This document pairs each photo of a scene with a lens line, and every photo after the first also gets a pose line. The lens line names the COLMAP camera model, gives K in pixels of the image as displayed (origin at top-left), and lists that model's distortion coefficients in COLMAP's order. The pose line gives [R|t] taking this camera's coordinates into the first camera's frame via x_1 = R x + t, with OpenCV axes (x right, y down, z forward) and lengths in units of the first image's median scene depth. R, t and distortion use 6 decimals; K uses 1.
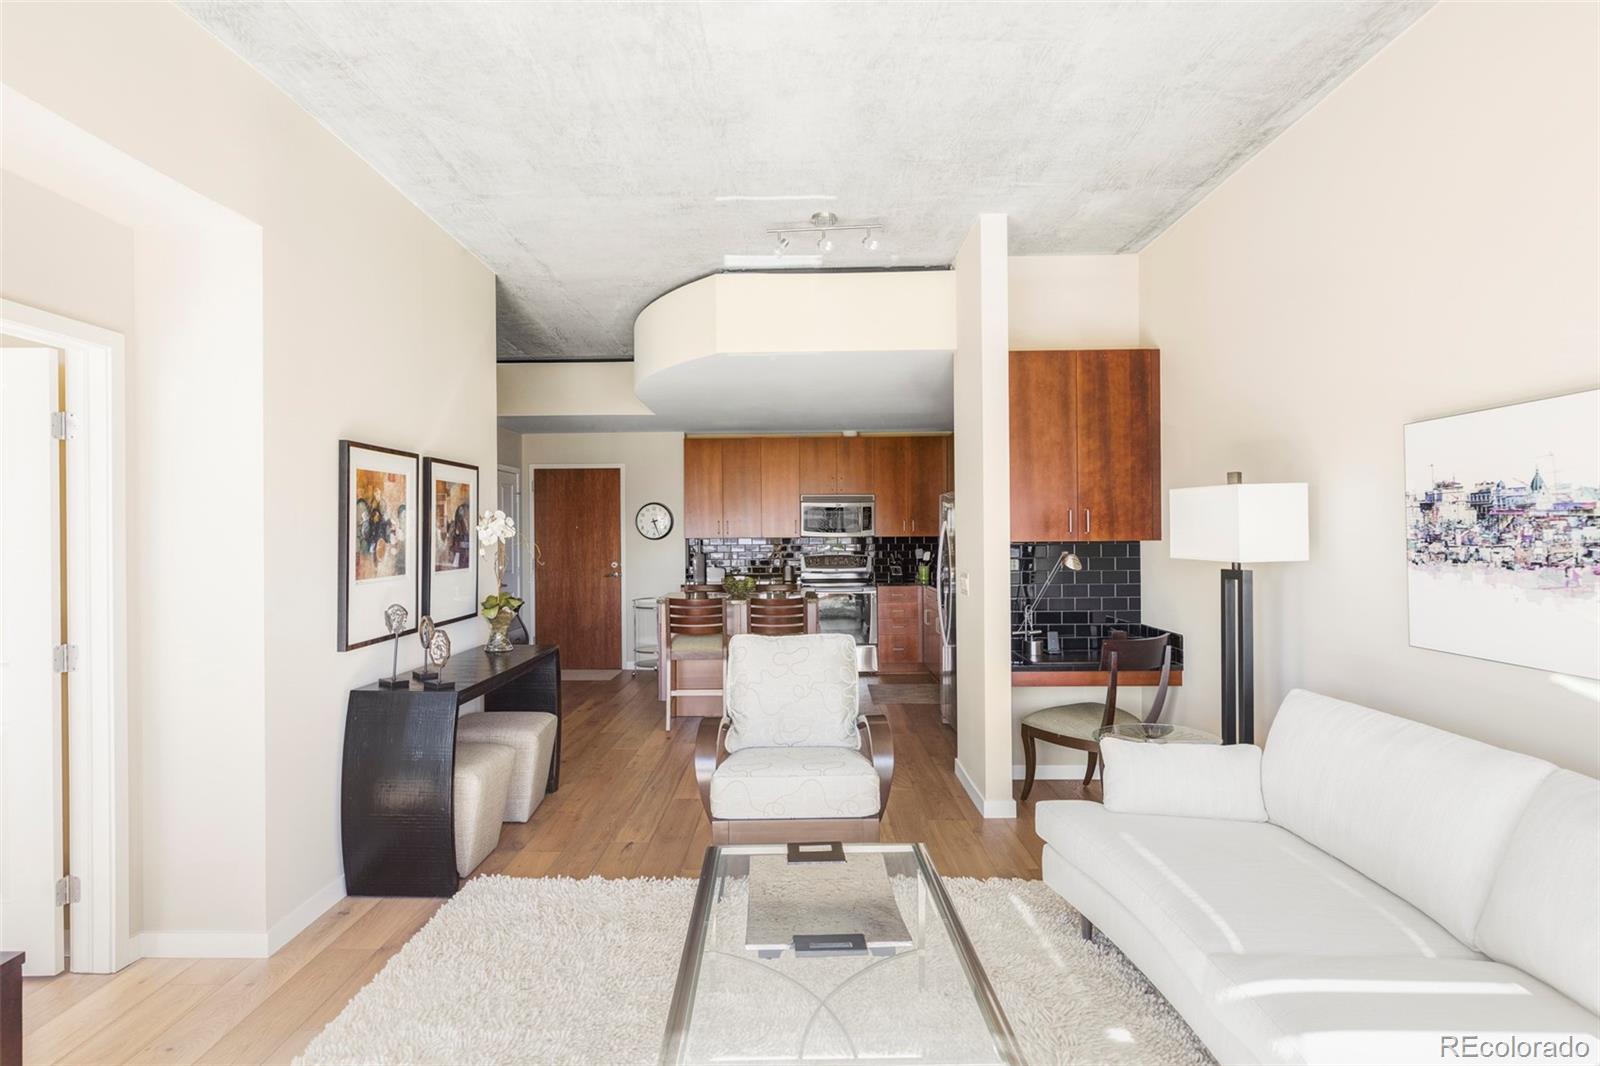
lens RADIAL K [[1023.1, 0, 801.2], [0, 1023.1, 539.2], [0, 0, 1]] dist [0.002772, 0.000907]
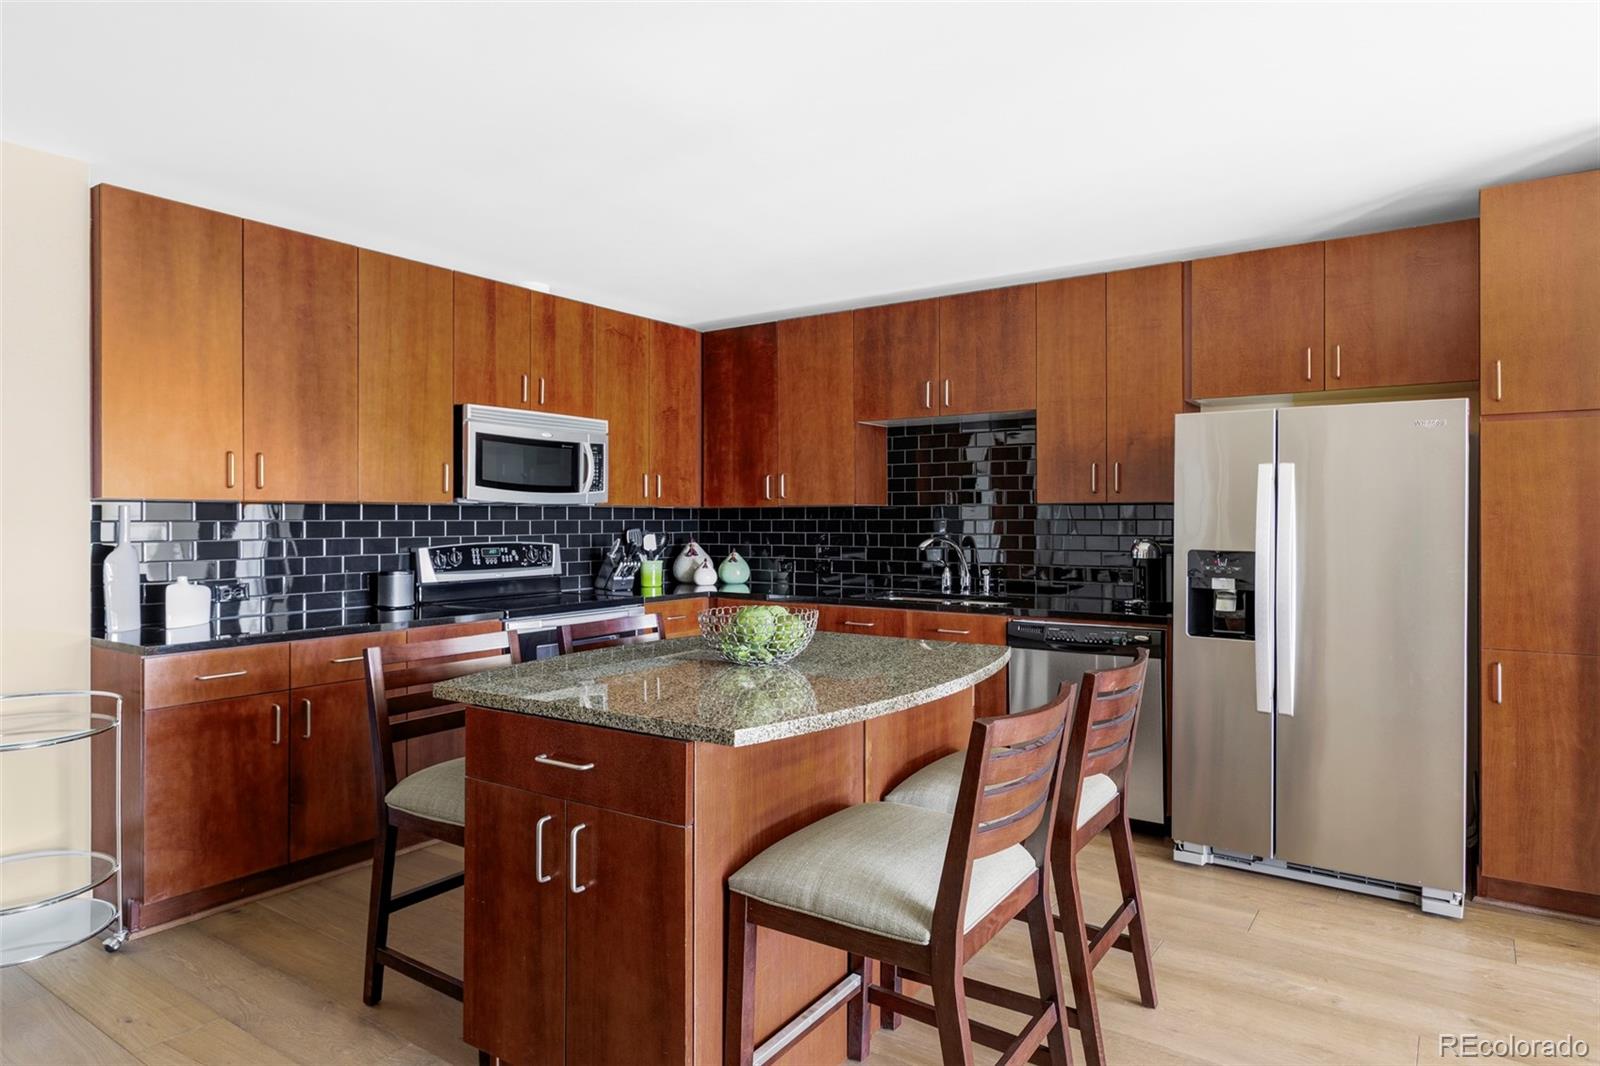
lens RADIAL K [[881.7, 0, 801.5], [0, 881.7, 515.2], [0, 0, 1]] dist [0.001174, 0.000415]
pose [[0.540302, 0.008681, 0.841426, -0.236456], [-0.002489, 0.999959, -0.008719, 0.006067], [-0.841467, 0.002616, 0.540301, 0.677399]]
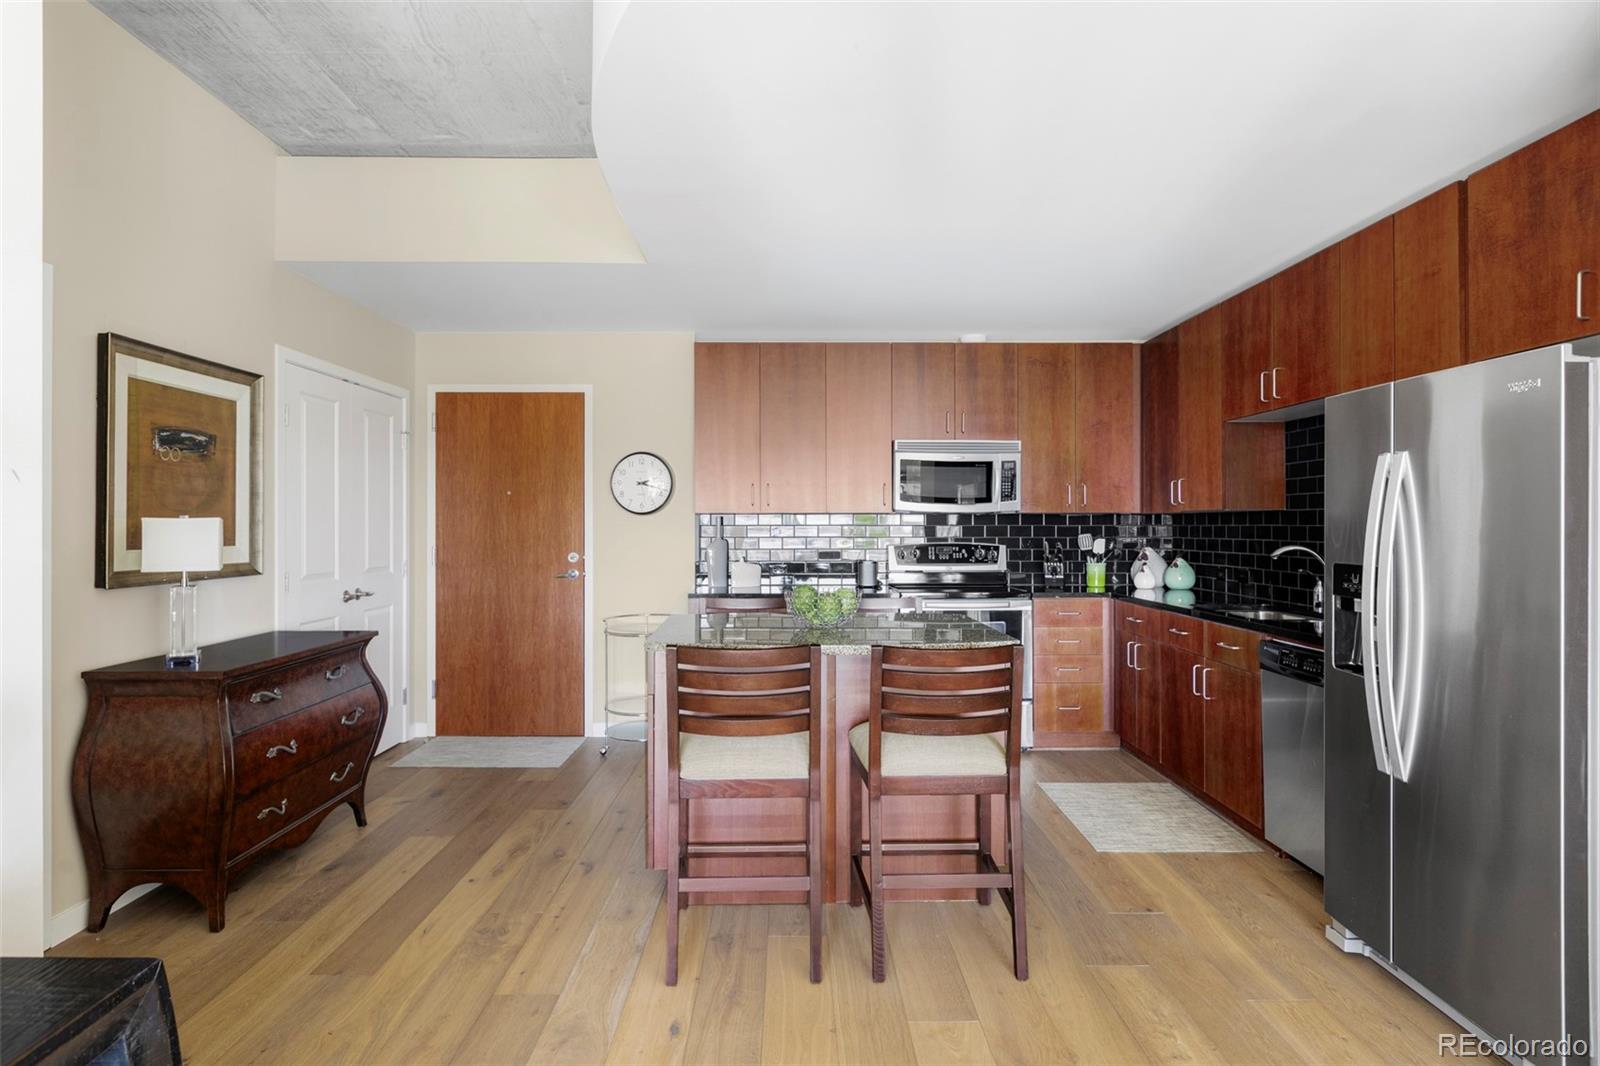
lens RADIAL K [[901.5, 0, 803.1], [0, 901.5, 524.3], [0, 0, 1]] dist [0.000356, -0.000315]
pose [[0.999505, 0.006906, 0.030691, -0.067252], [-0.006868, 0.999976, -0.001340, 0.005801], [-0.030699, 0.001129, 0.999528, 0.481266]]
